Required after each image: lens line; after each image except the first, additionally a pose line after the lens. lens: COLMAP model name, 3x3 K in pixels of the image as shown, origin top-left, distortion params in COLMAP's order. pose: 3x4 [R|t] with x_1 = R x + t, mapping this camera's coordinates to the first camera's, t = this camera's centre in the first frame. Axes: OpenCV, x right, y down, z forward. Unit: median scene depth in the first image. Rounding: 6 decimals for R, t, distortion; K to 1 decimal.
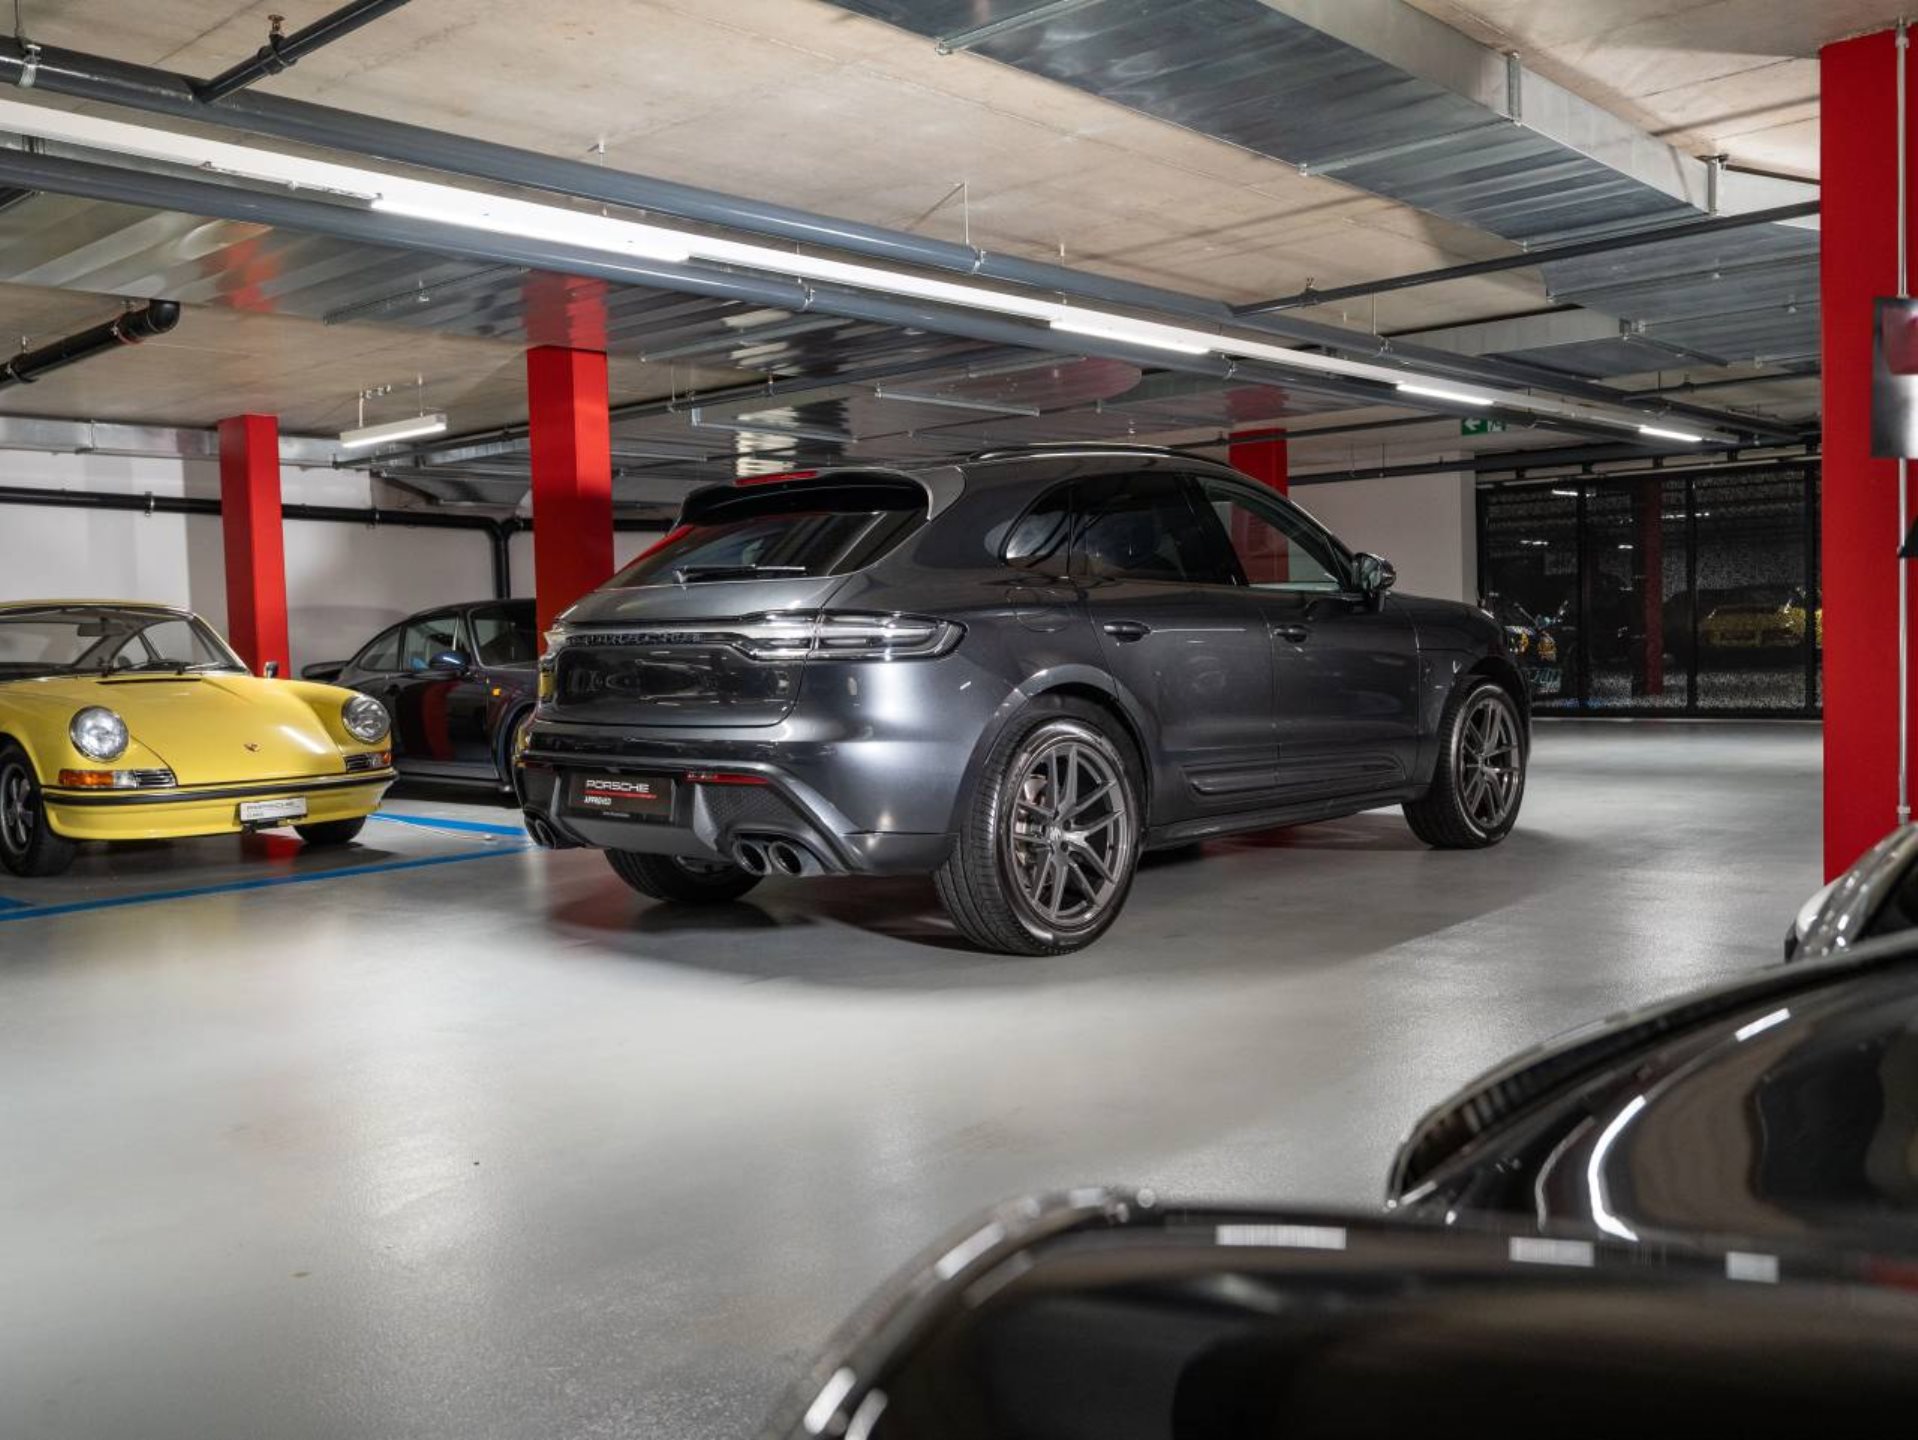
lens RADIAL K [[1734.8, 0, 959.4], [0, 1734.8, 723.2], [0, 0, 1]] dist [0.000933, 0.003168]
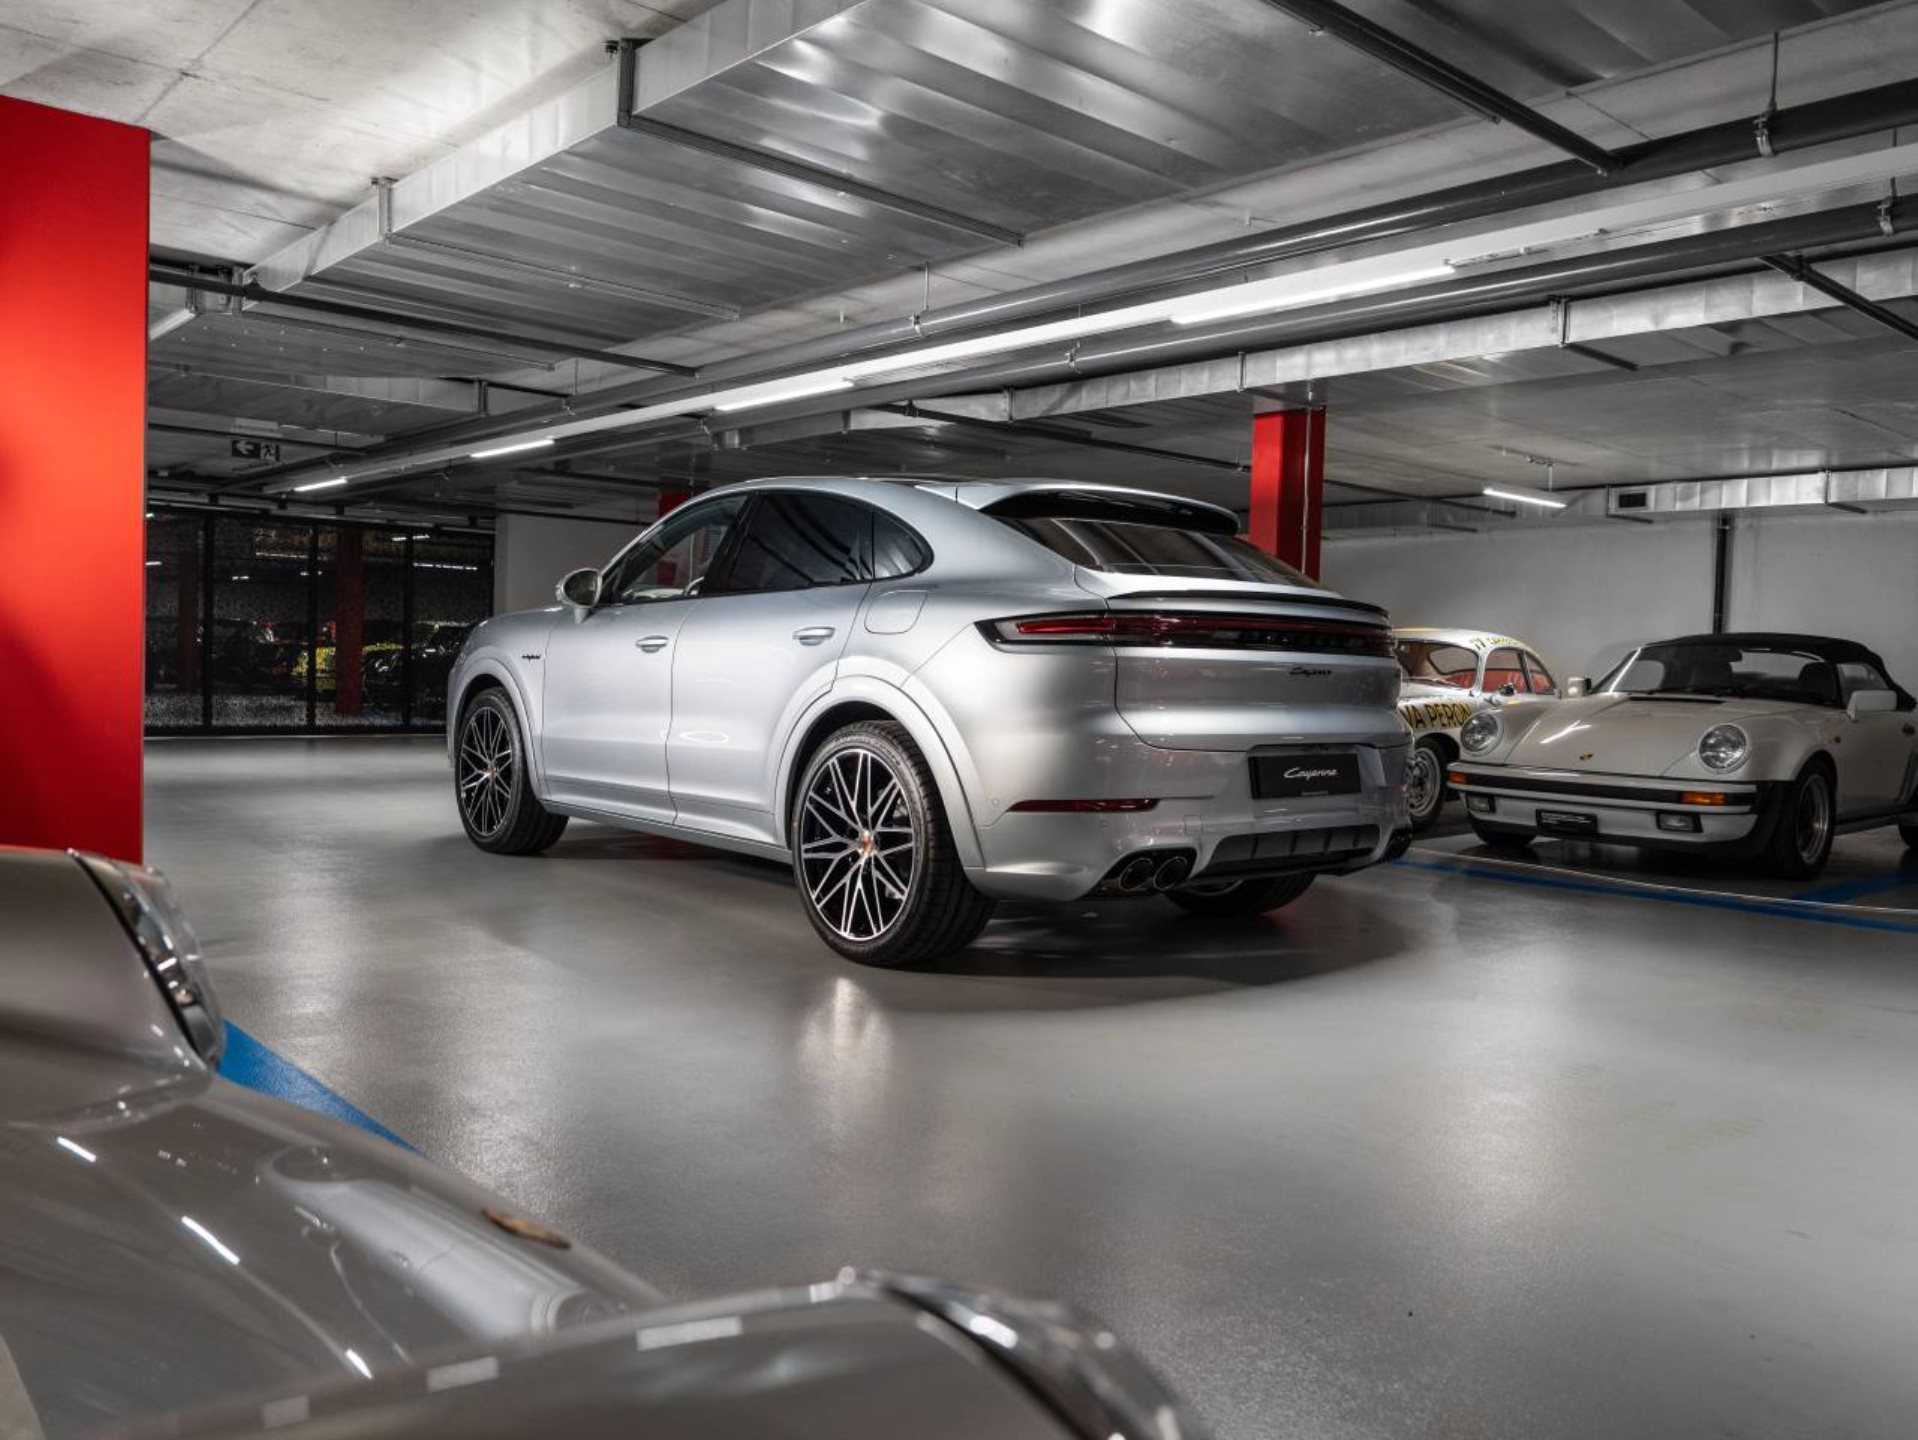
lens RADIAL K [[1493.6, 0, 957.7], [0, 1493.6, 729.6], [0, 0, 1]] dist [-0.005214, 0.006141]
pose [[0.091366, -0.006118, 0.995799, -0.594756], [0.011460, 0.999921, 0.005092, -0.007522], [-0.995751, 0.010946, 0.091429, 0.559762]]
